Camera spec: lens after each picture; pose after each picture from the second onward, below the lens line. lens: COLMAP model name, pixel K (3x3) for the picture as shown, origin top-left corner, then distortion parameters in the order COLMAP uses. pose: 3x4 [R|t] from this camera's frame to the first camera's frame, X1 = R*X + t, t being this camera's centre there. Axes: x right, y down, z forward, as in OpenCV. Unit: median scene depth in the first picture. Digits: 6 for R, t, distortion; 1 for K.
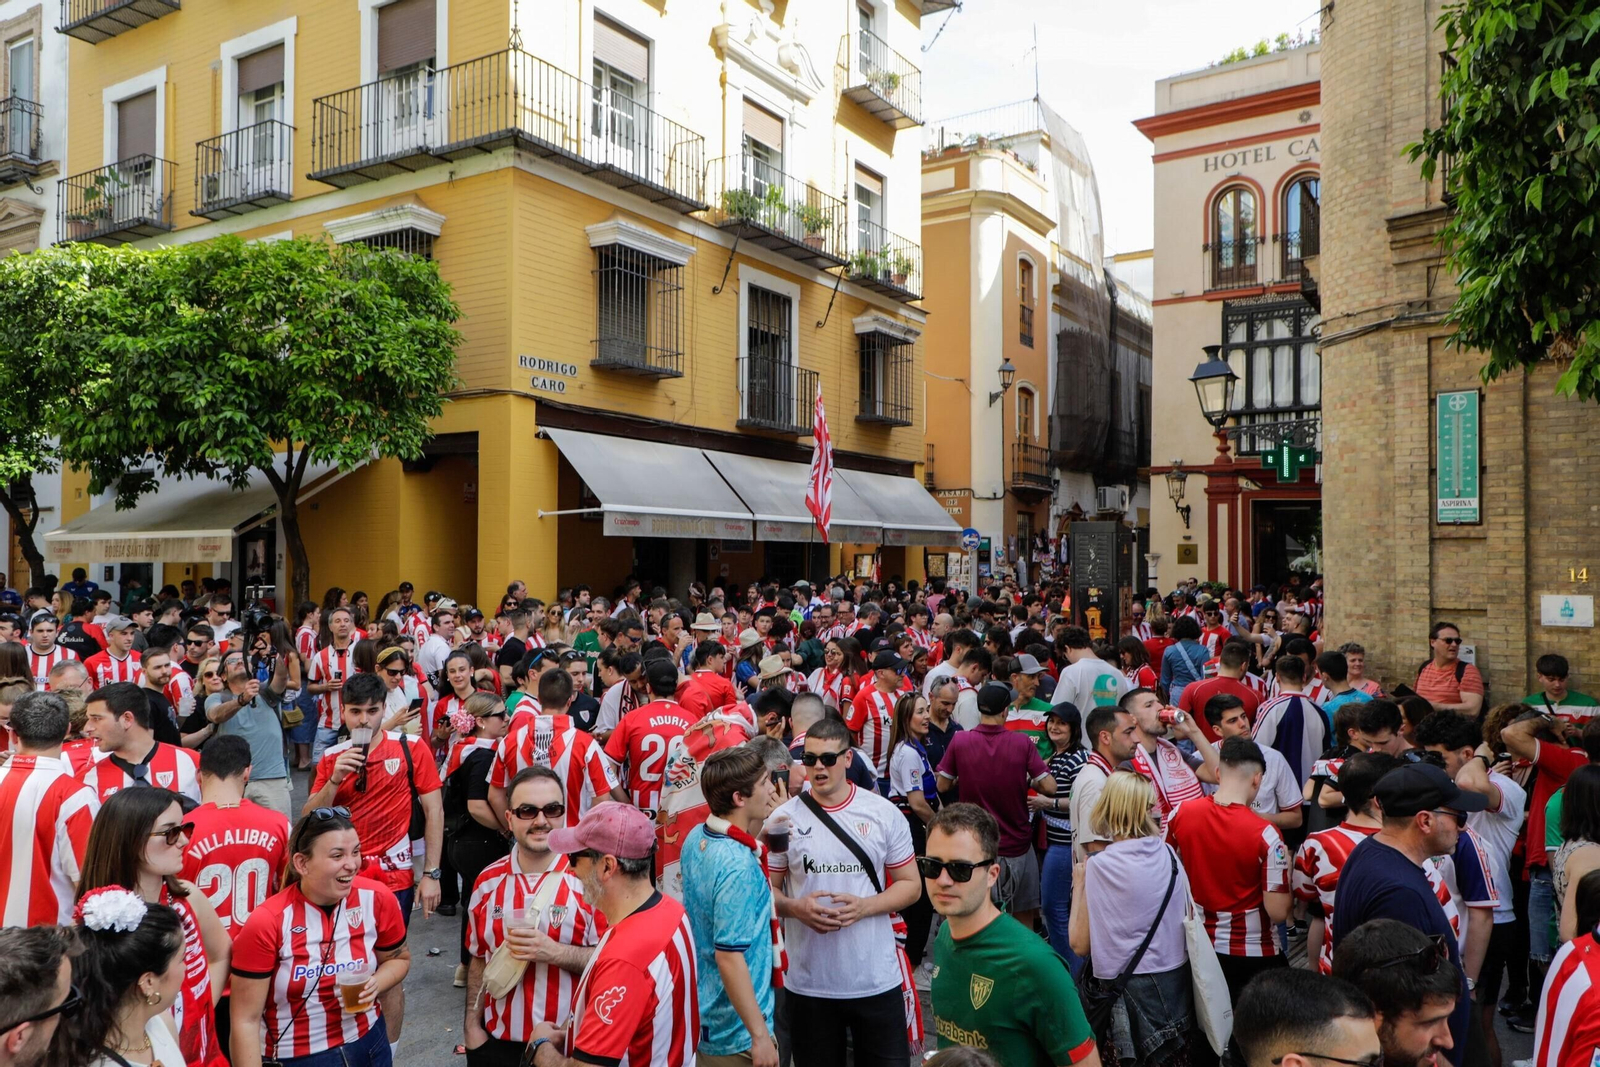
lens RADIAL K [[1197.4, 0, 800.0], [0, 1197.4, 533.5], [0, 0, 1]] dist [0.007112, 0.003785]
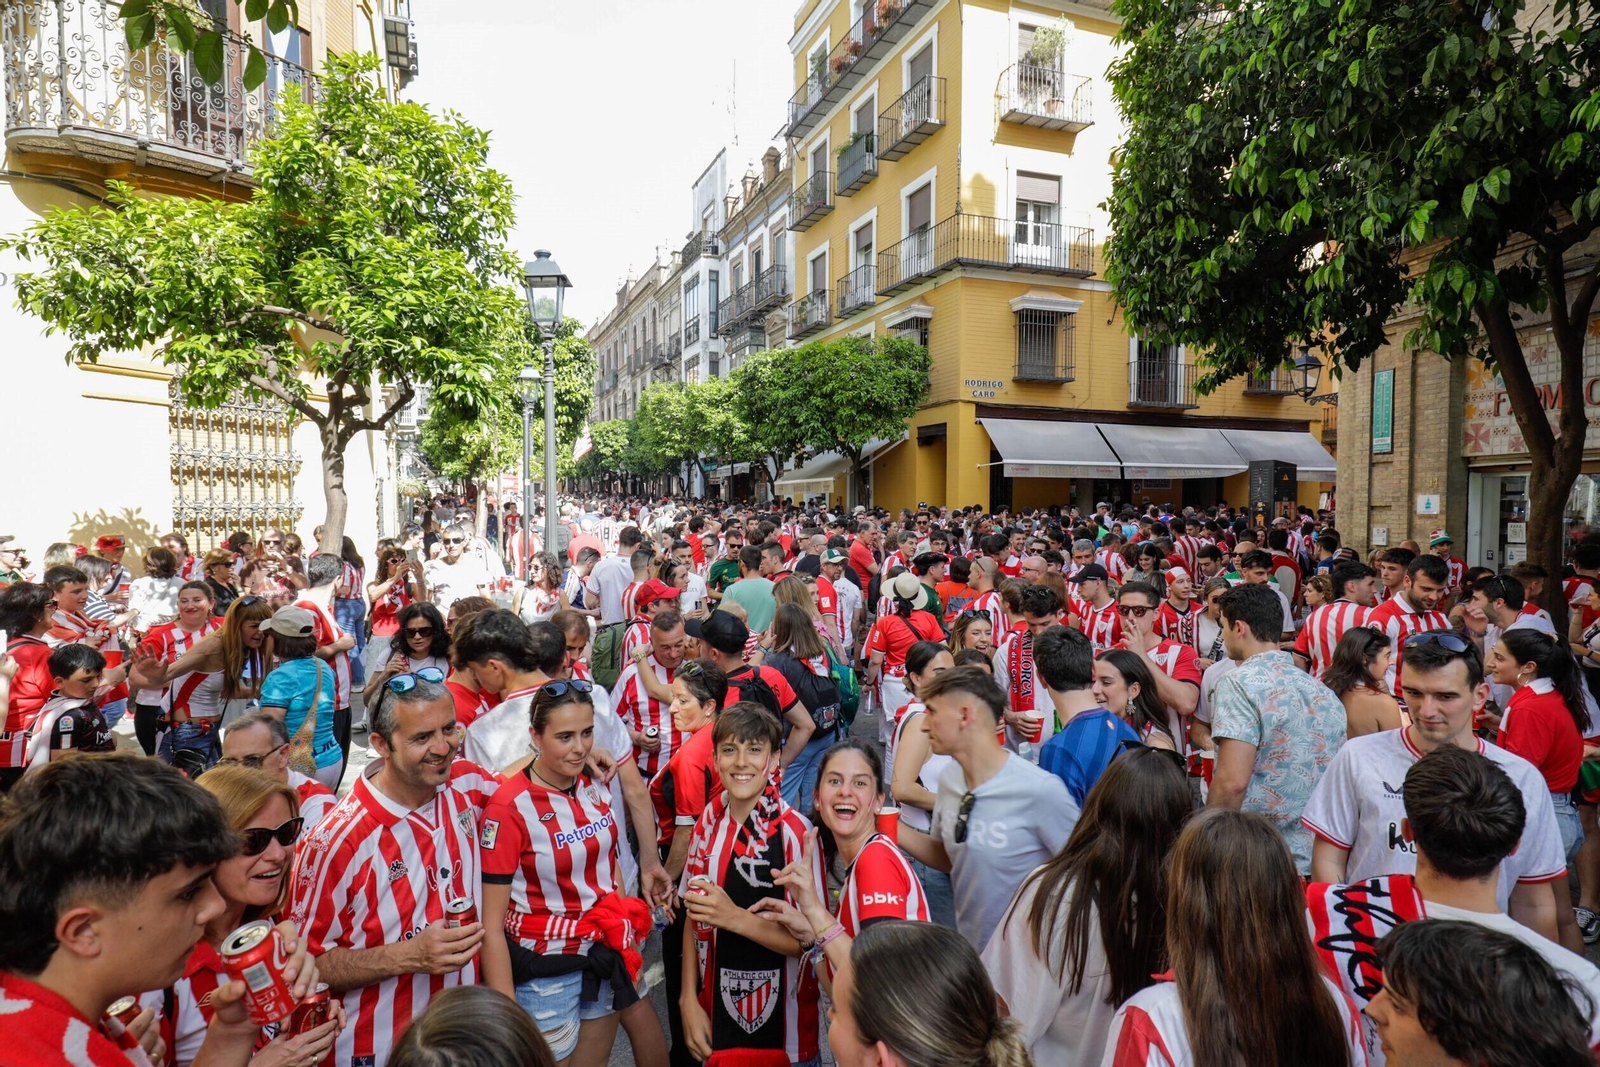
lens RADIAL K [[1066.9, 0, 800.0], [0, 1066.9, 533.5], [0, 0, 1]] dist [-0.001624, 0.000159]
pose [[0.779540, 0.008979, -0.626288, 0.564733], [0.014476, 0.999372, 0.032346, 0.028413], [0.626185, -0.034281, 0.778920, -0.417256]]
